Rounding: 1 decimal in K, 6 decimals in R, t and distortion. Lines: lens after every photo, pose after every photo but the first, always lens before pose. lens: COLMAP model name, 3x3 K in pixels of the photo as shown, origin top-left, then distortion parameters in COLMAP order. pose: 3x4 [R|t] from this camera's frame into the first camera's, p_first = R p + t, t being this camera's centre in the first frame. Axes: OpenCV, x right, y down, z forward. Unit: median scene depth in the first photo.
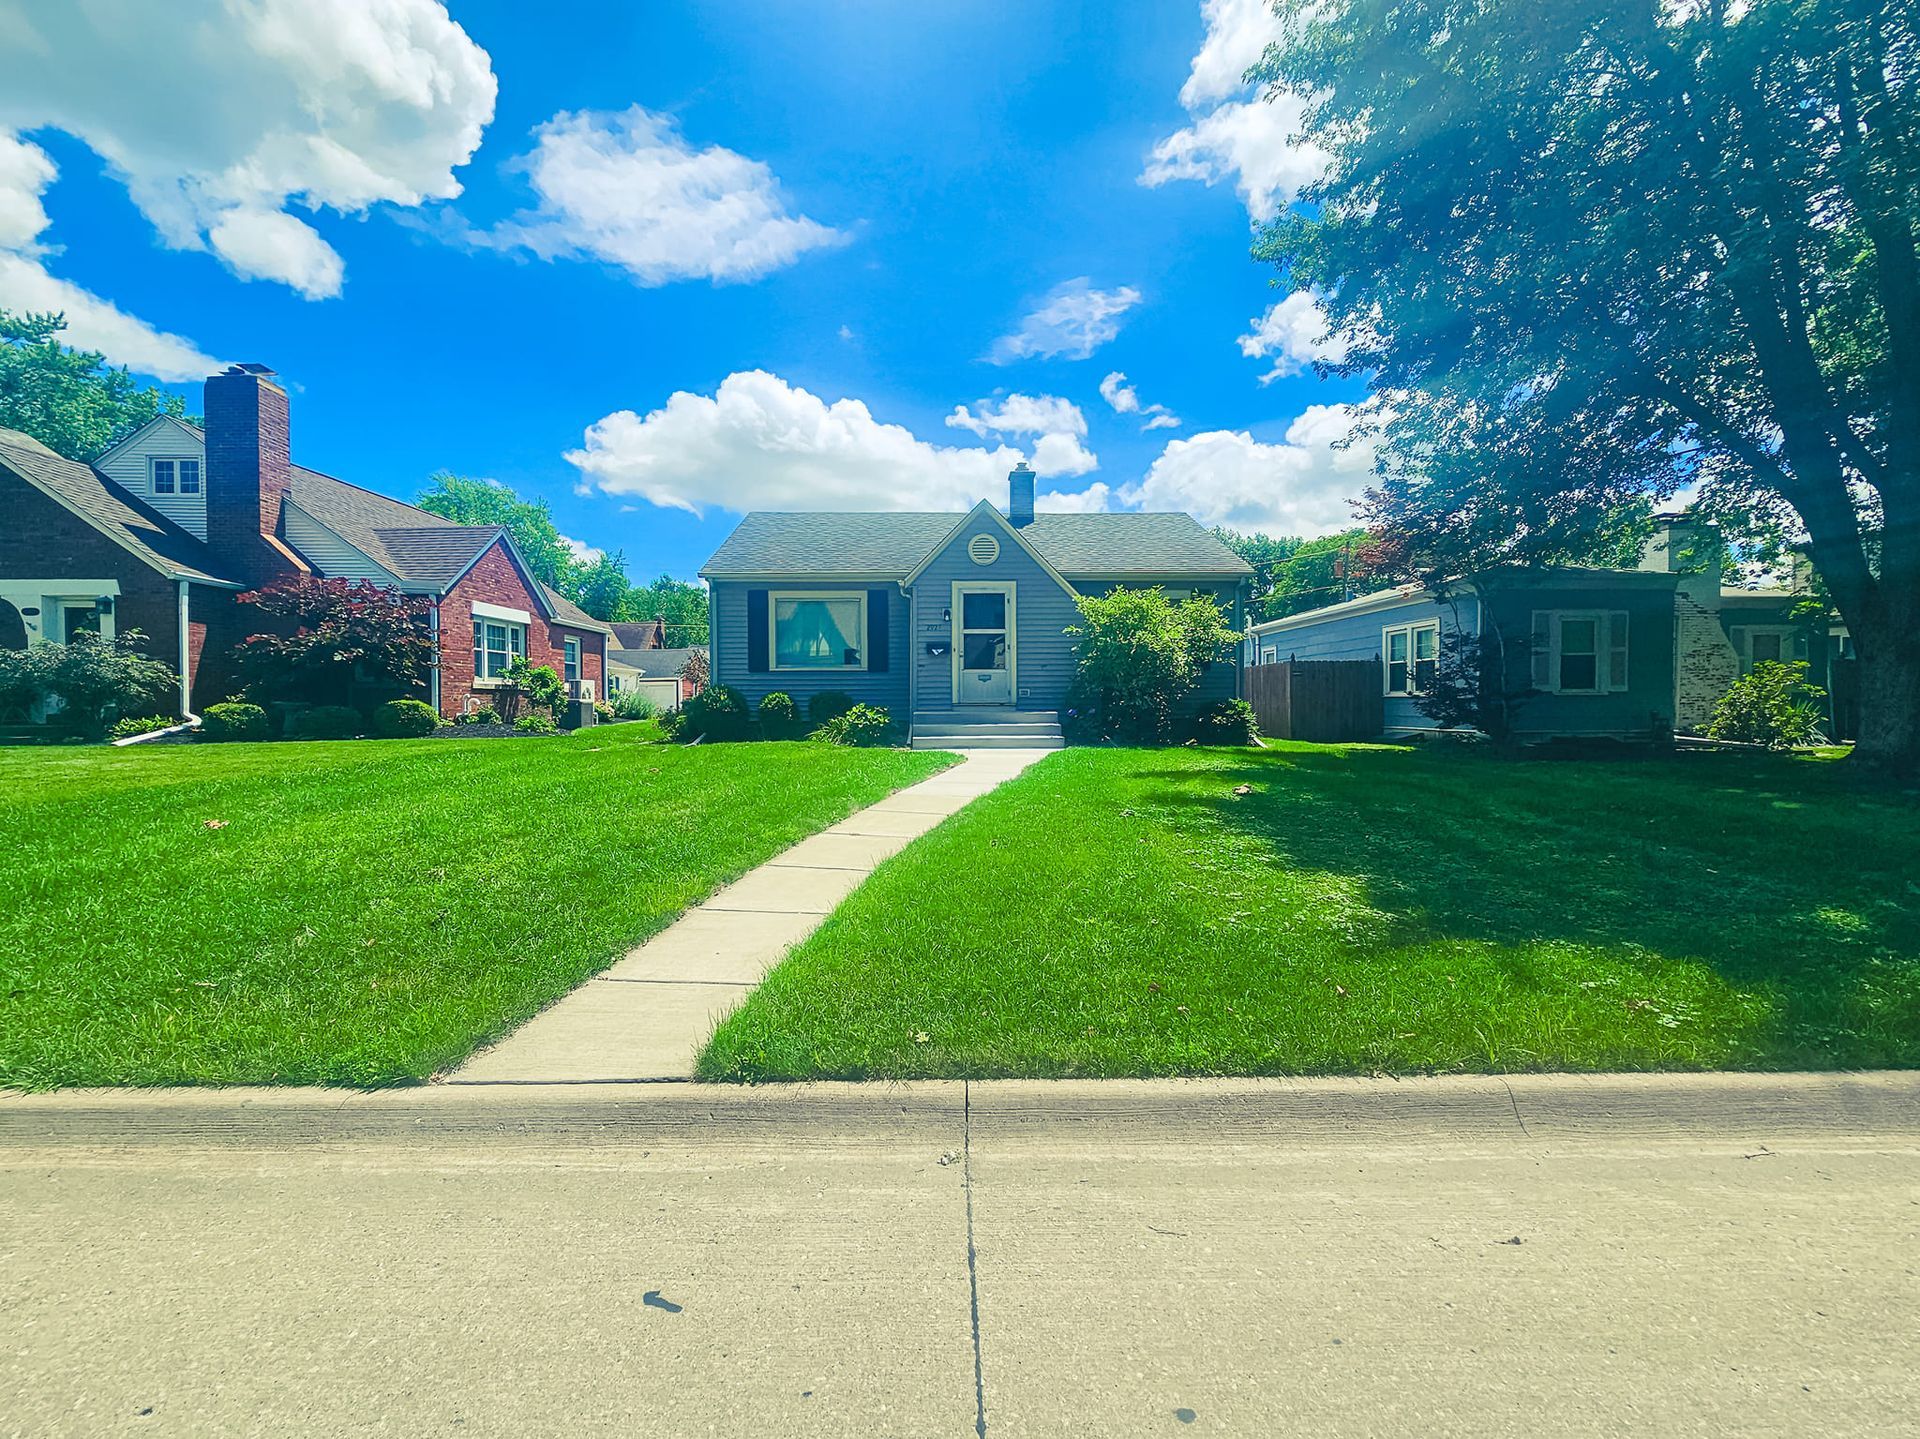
lens RADIAL K [[756.0, 0, 960.0], [0, 756.0, 719.5], [0, 0, 1]] dist [0.000495, 0.000620]
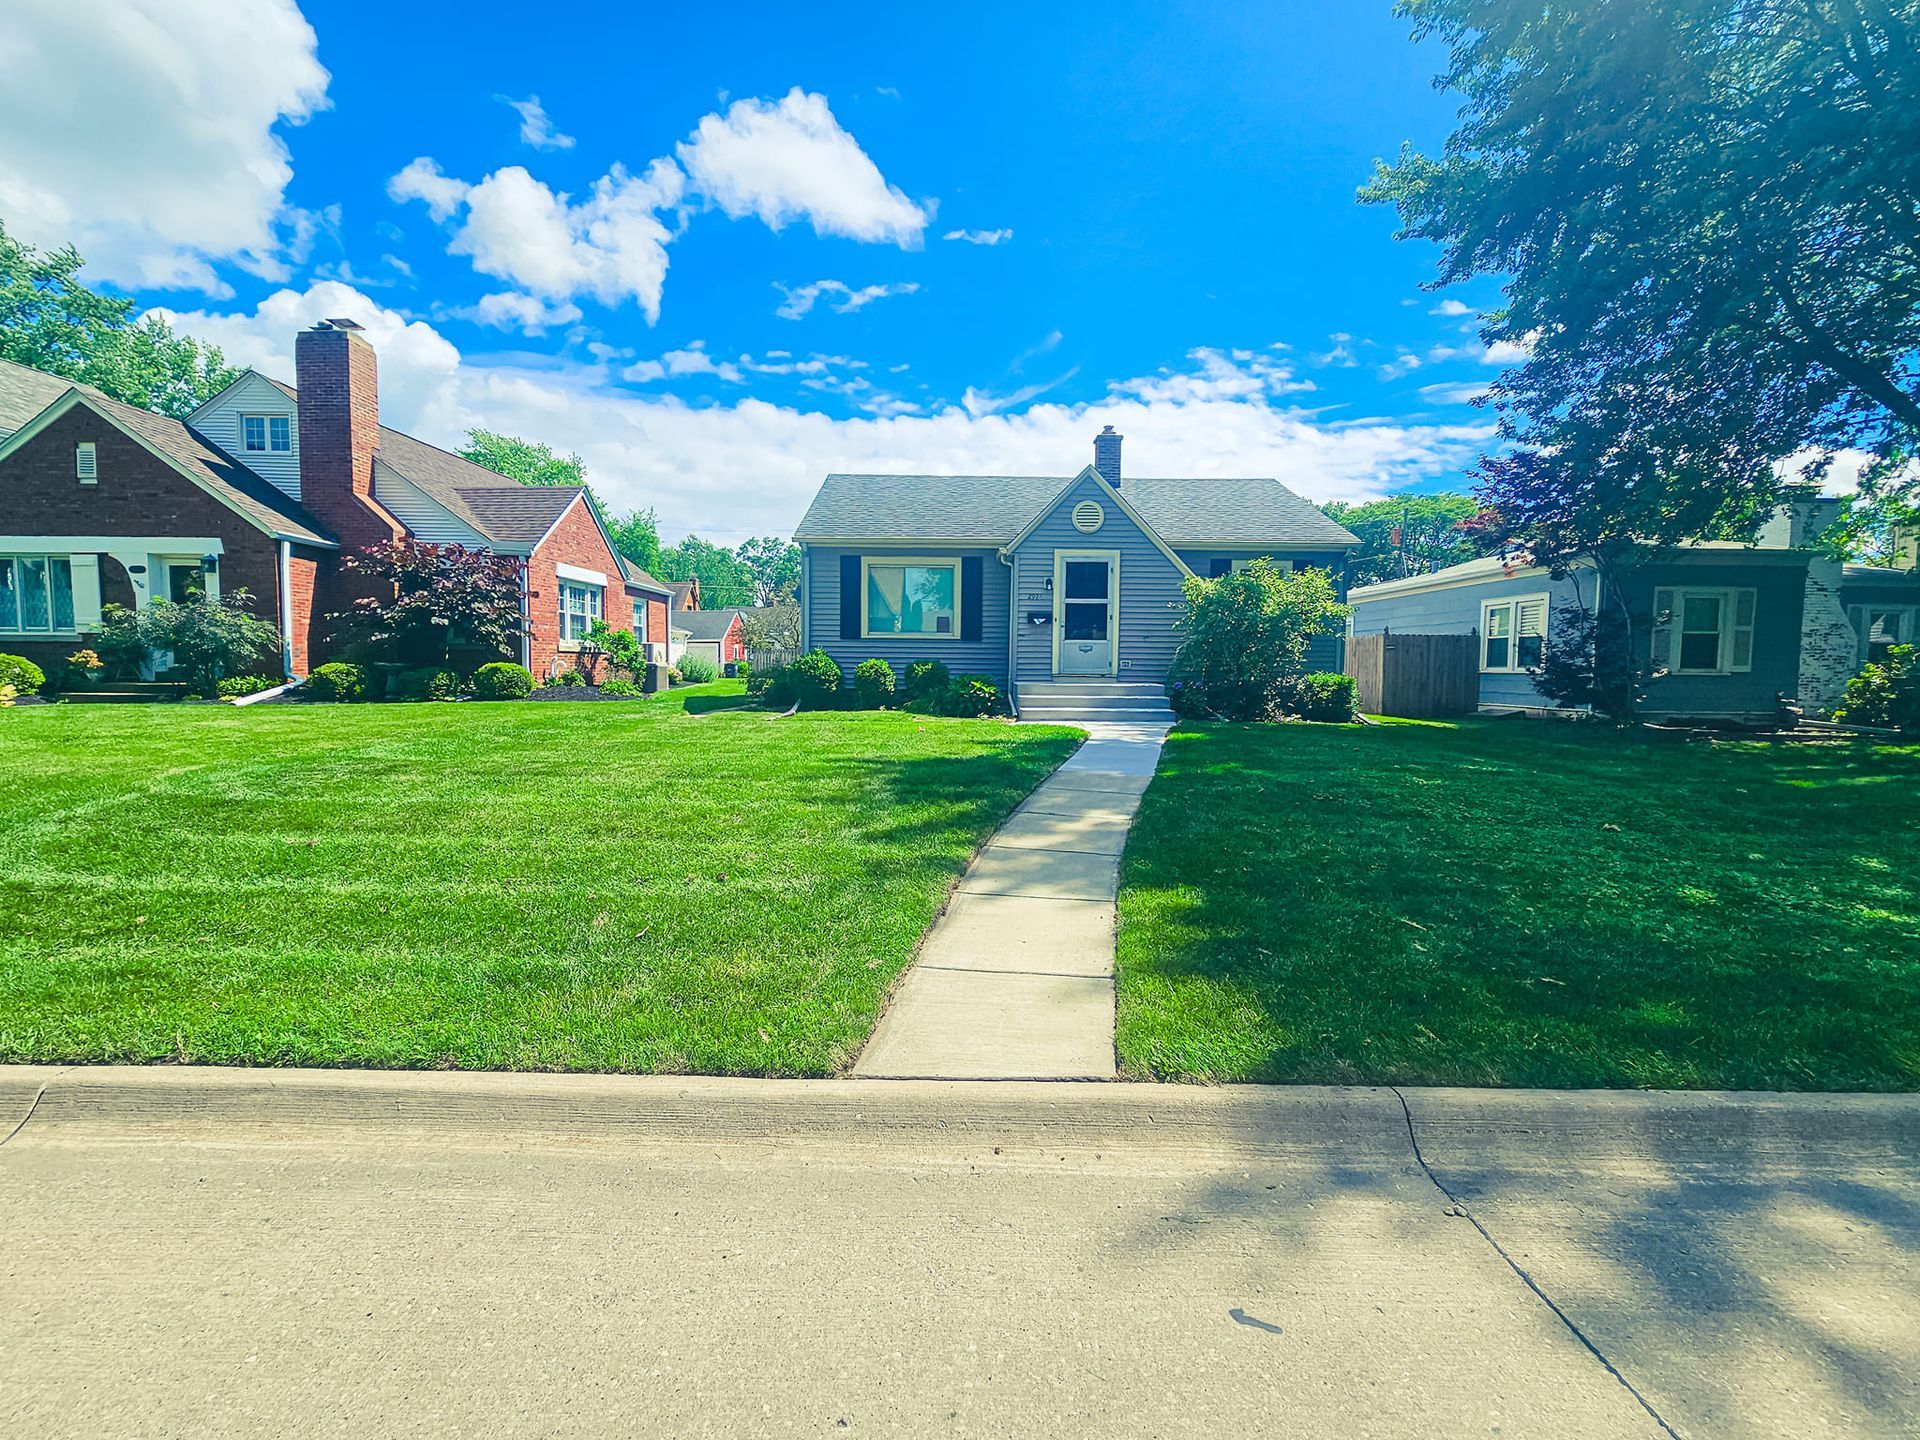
lens RADIAL K [[757.2, 0, 960.0], [0, 757.2, 720.0], [0, 0, 1]] dist [-0.000253, 0.000063]
pose [[0.999697, 0.015701, -0.018973, -0.109966], [-0.014758, 0.998697, 0.048850, -0.007803], [0.019715, -0.048556, 0.998626, 0.006507]]
